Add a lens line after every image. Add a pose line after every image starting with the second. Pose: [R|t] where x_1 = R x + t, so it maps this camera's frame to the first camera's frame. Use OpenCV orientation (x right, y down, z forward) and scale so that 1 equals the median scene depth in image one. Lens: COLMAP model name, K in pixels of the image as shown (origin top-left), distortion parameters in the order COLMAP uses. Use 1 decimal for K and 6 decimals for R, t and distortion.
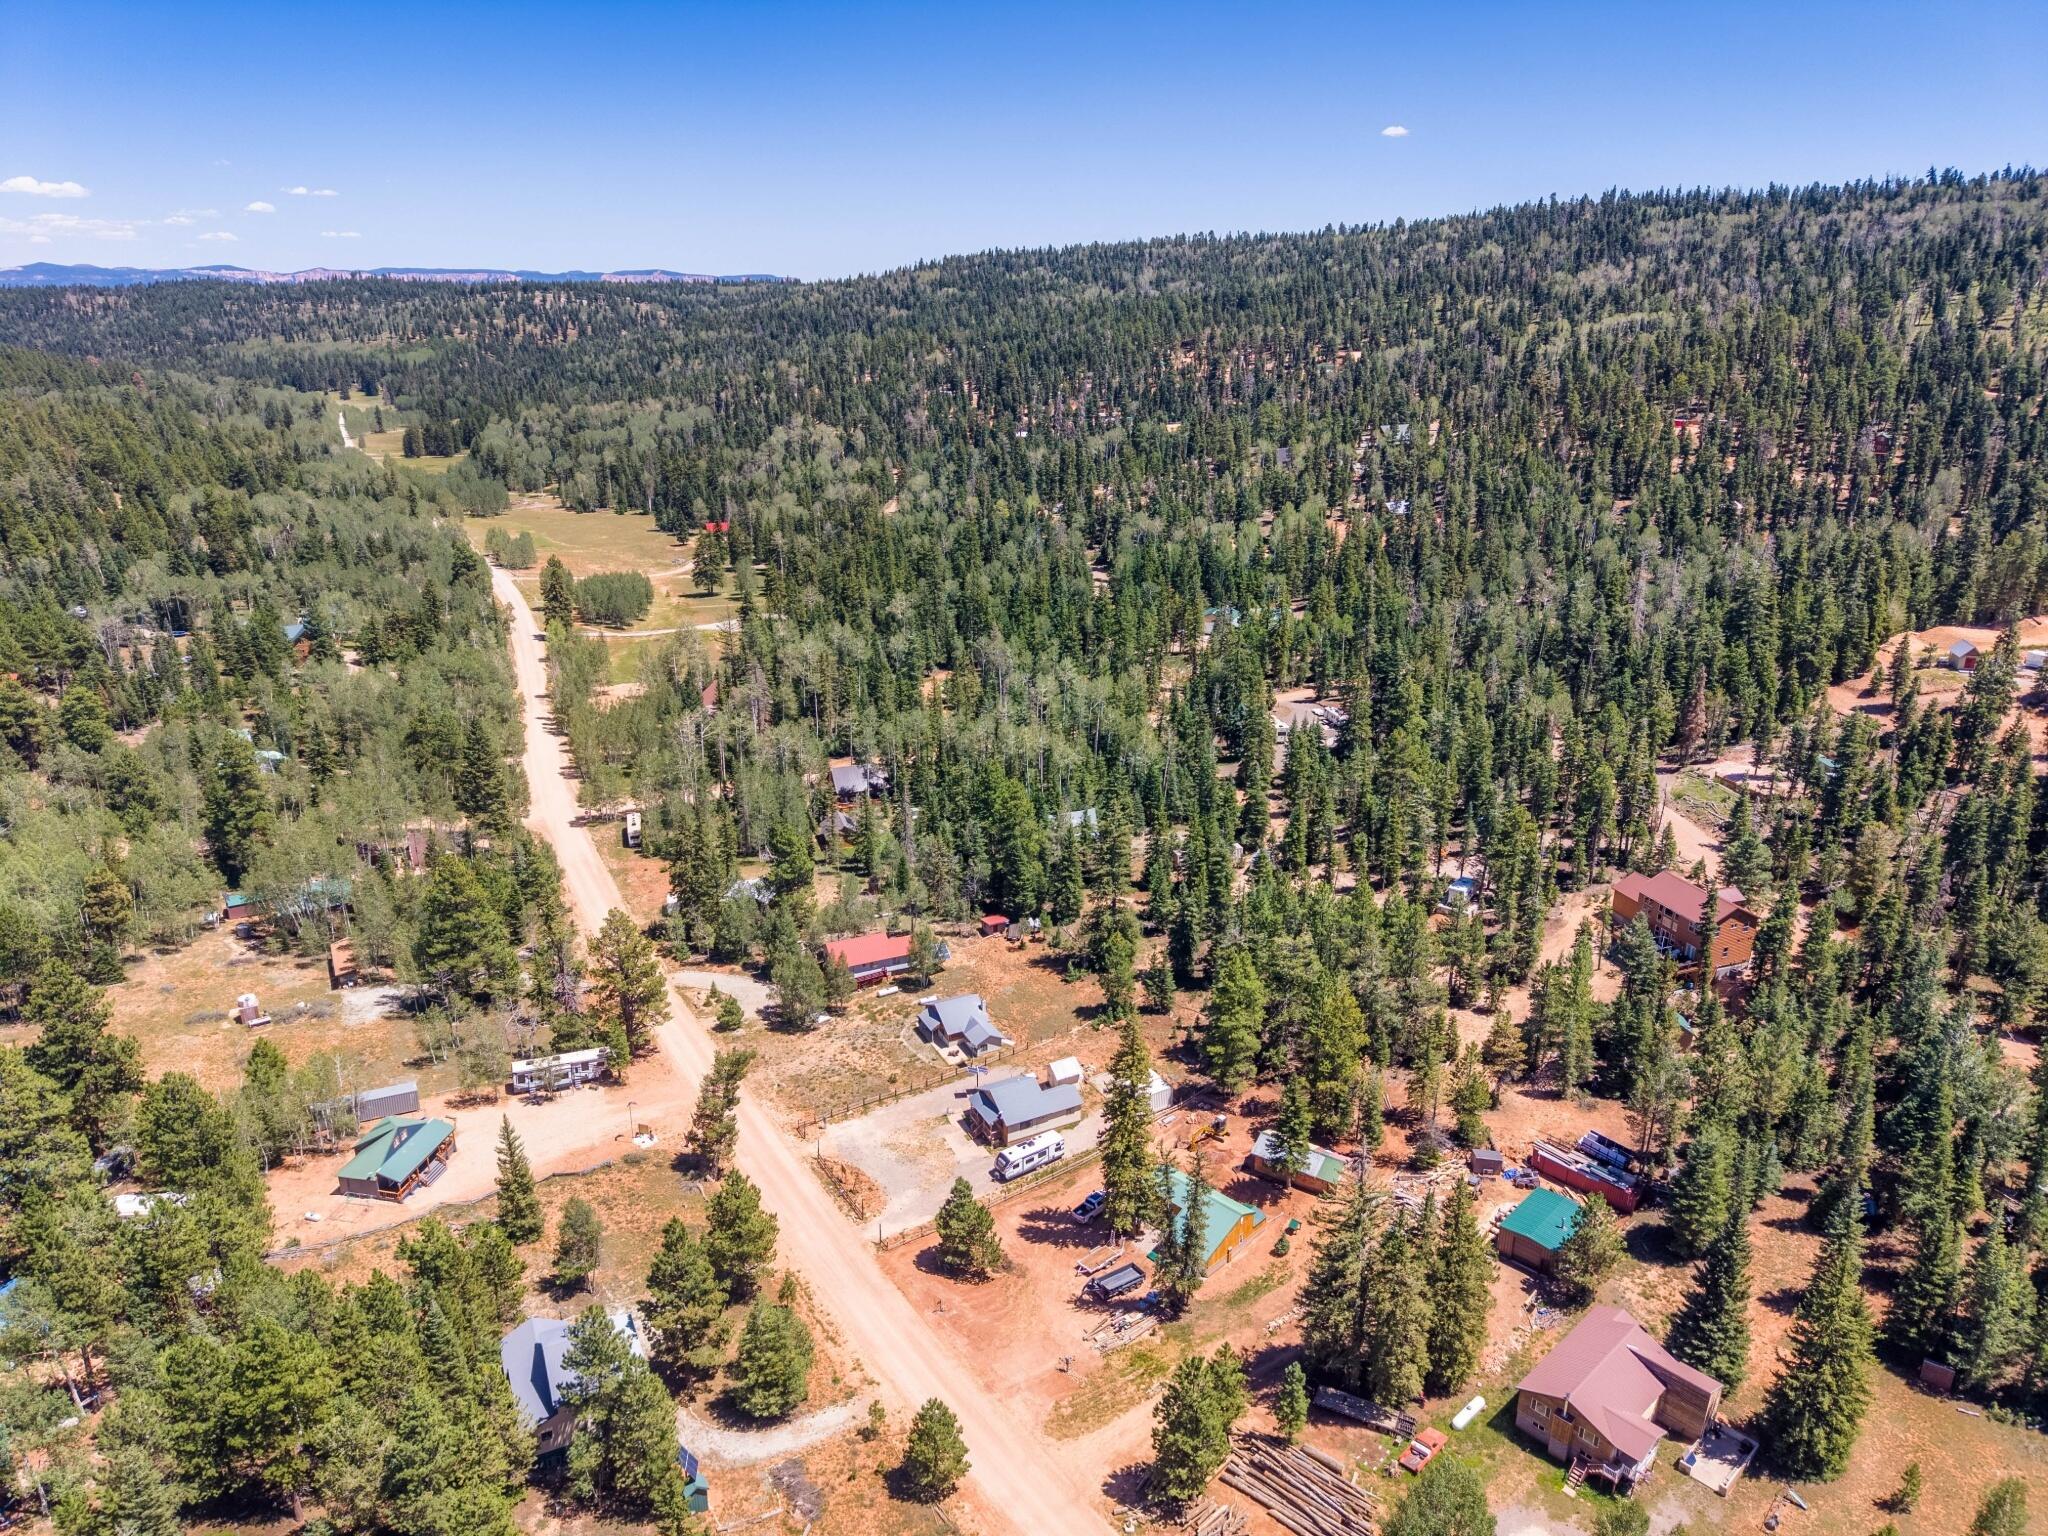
lens RADIAL K [[1376.4, 0, 1022.2], [0, 1376.4, 768.4], [0, 0, 1]] dist [0.021107, -0.015158]
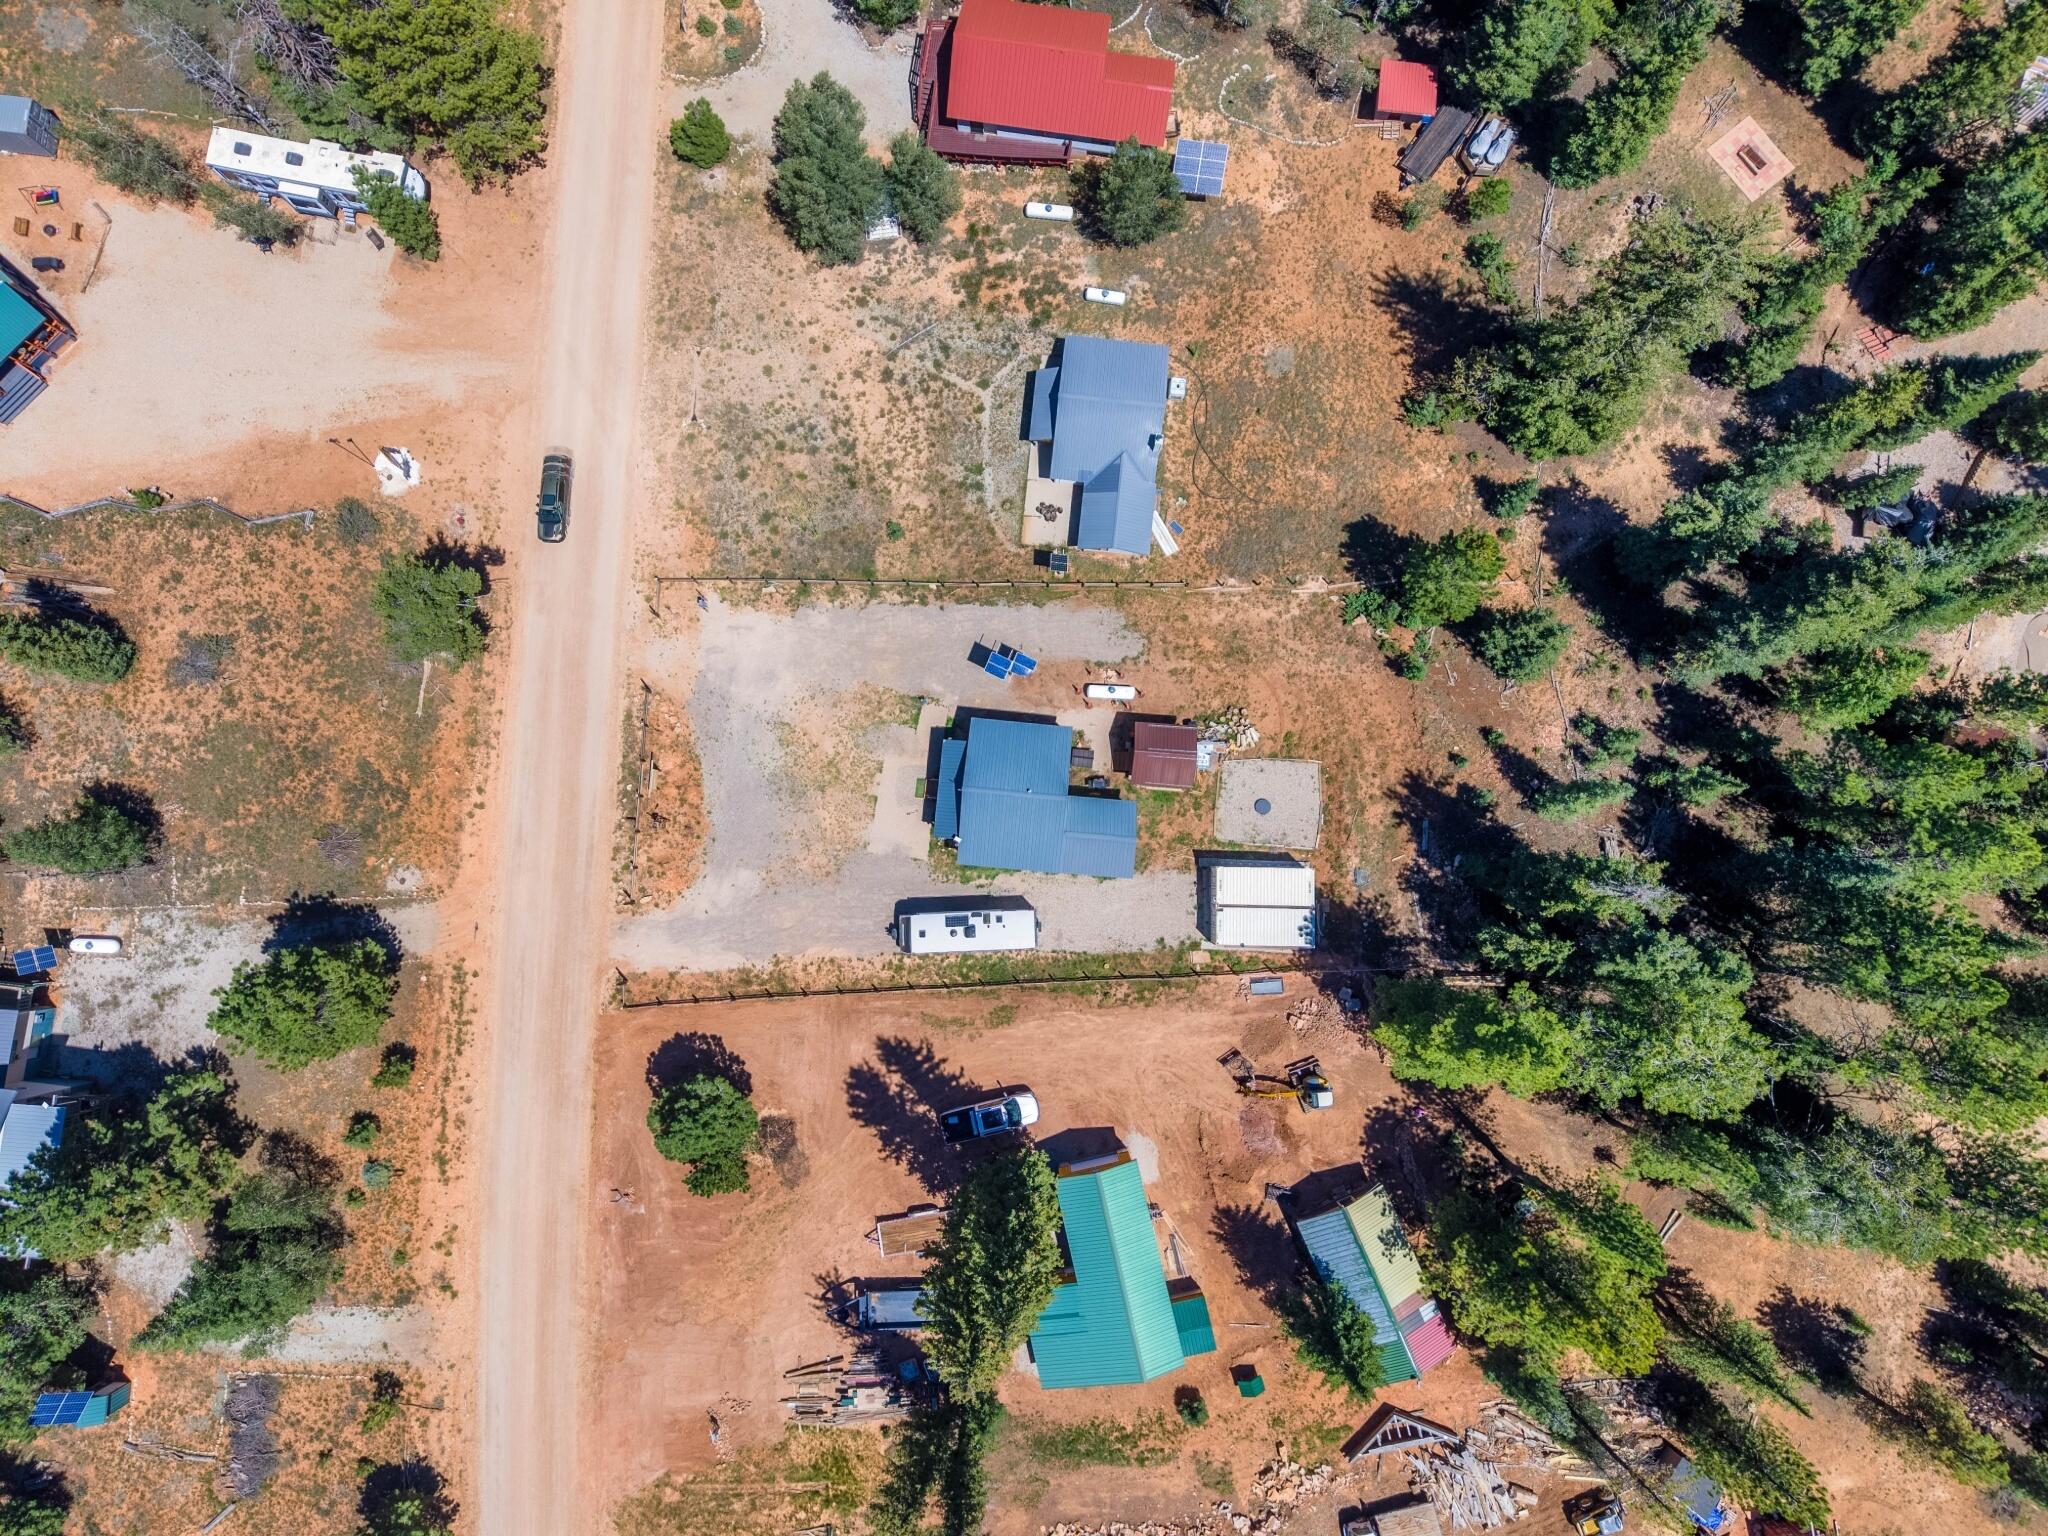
lens RADIAL K [[1376.4, 0, 1022.2], [0, 1376.4, 768.4], [0, 0, 1]] dist [0.021107, -0.015158]
pose [[0.843211, 0.535957, -0.041774, 0.008721], [-0.179478, 0.353914, 0.917896, -0.168354], [0.506737, -0.766483, 0.394616, 0.637850]]
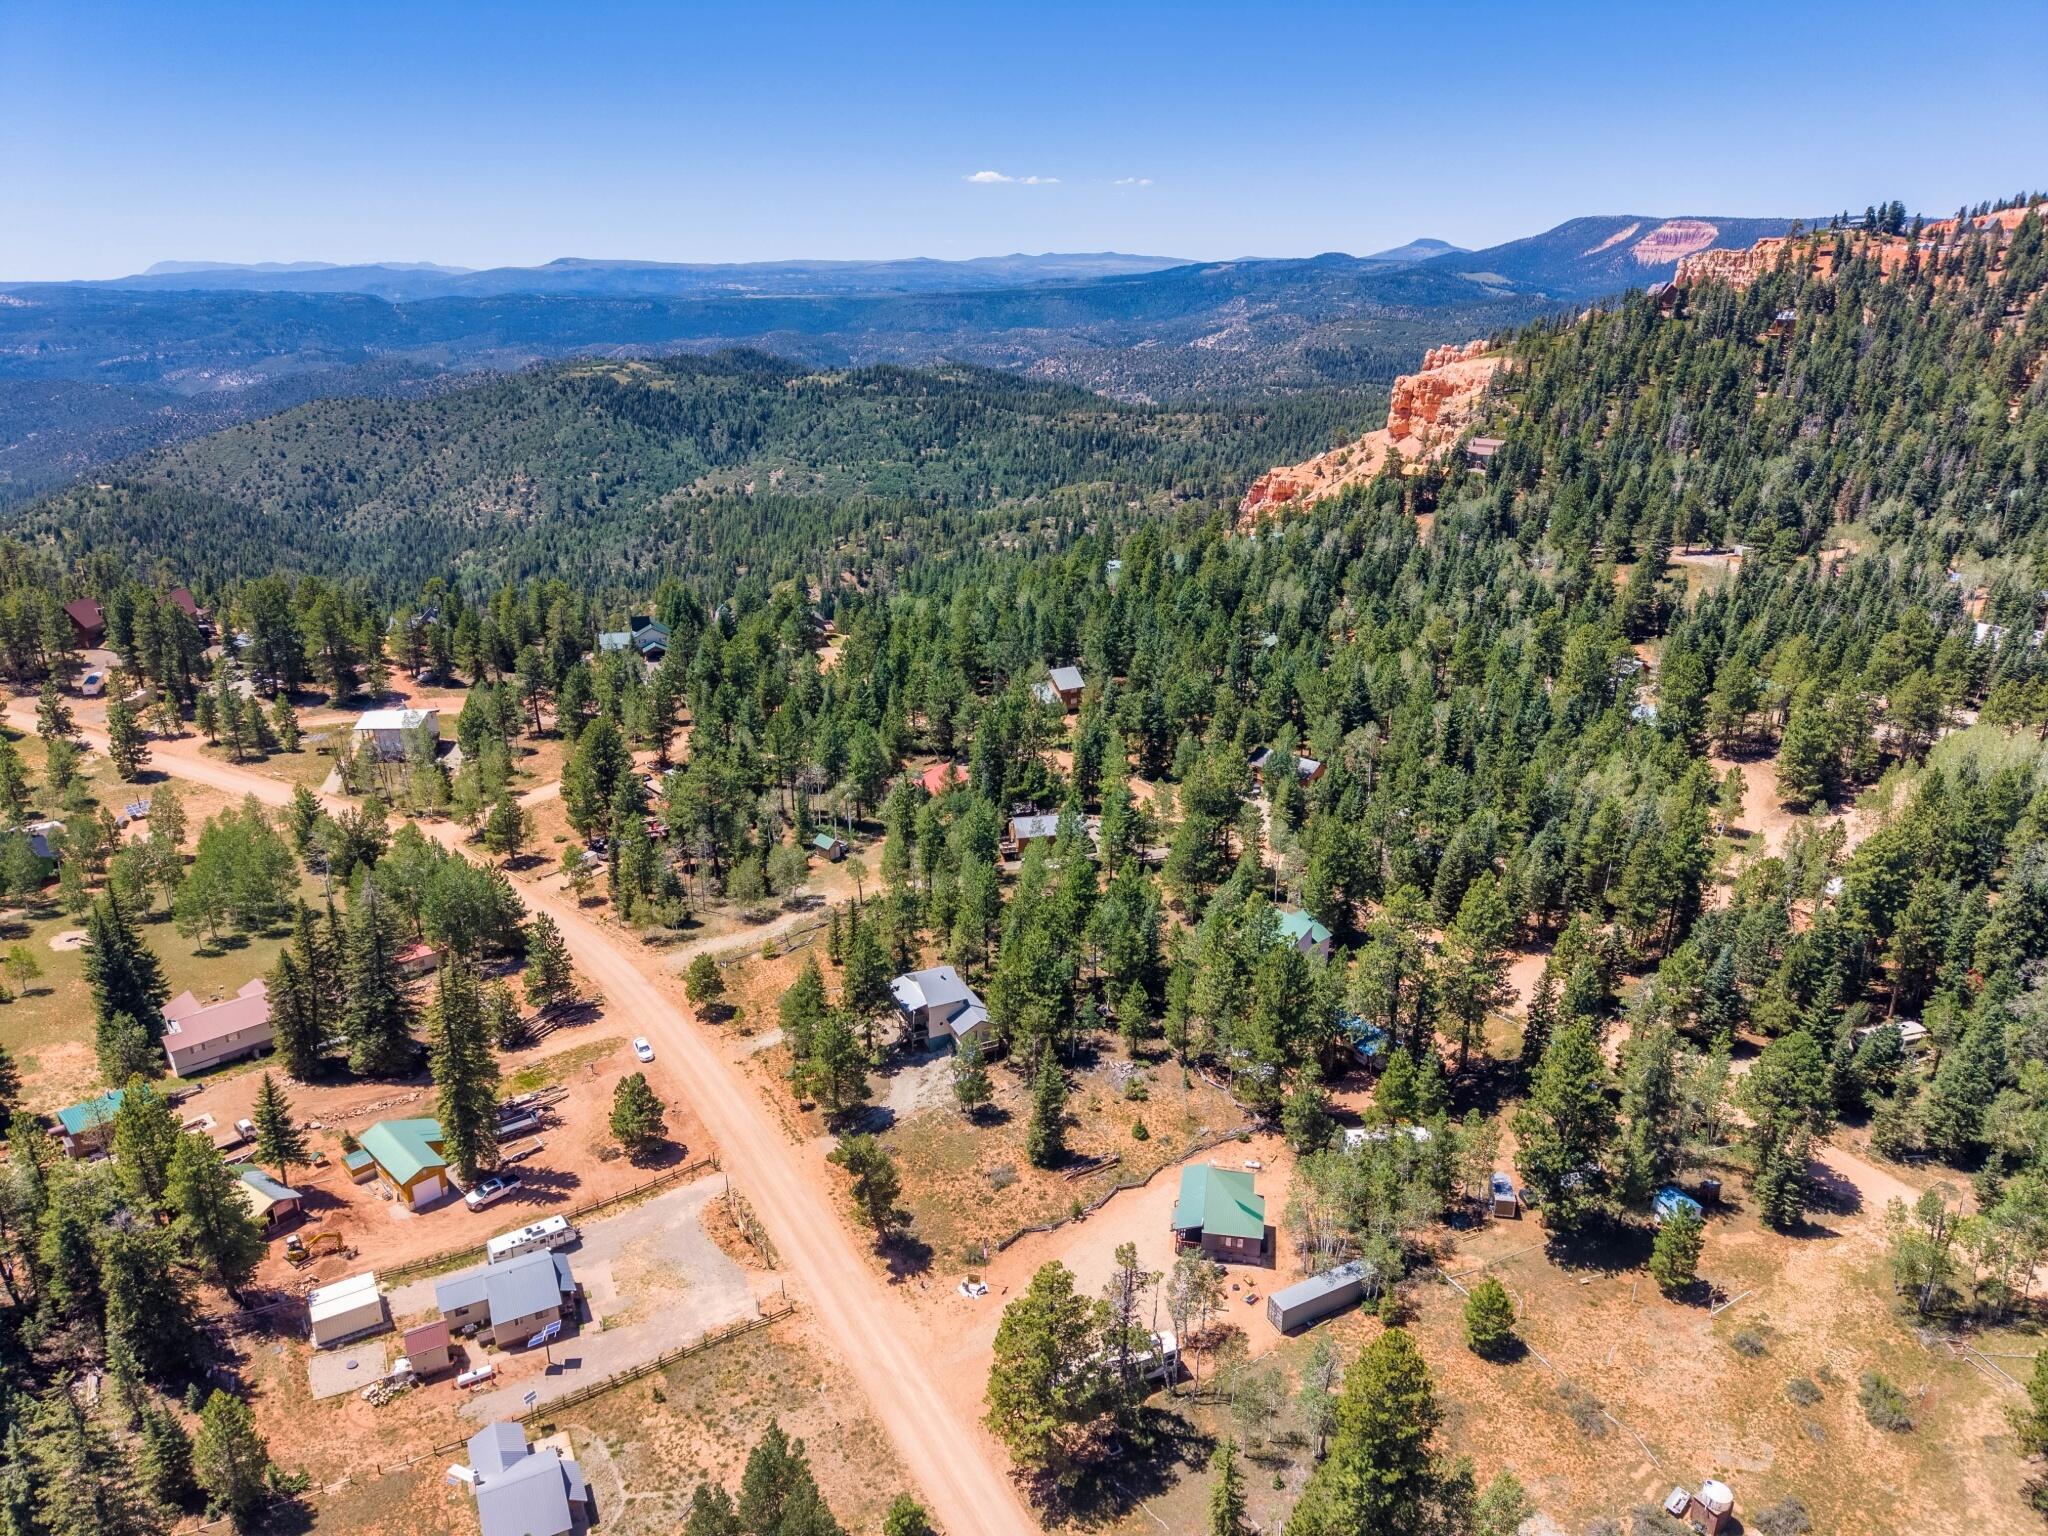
lens RADIAL K [[1376.4, 0, 1022.2], [0, 1376.4, 768.4], [0, 0, 1]] dist [0.021107, -0.015158]
pose [[-0.999971, -0.007262, -0.002181, -0.231450], [-0.006954, 0.763584, 0.645671, -0.401639], [-0.003023, 0.645667, -0.763613, 1.113521]]
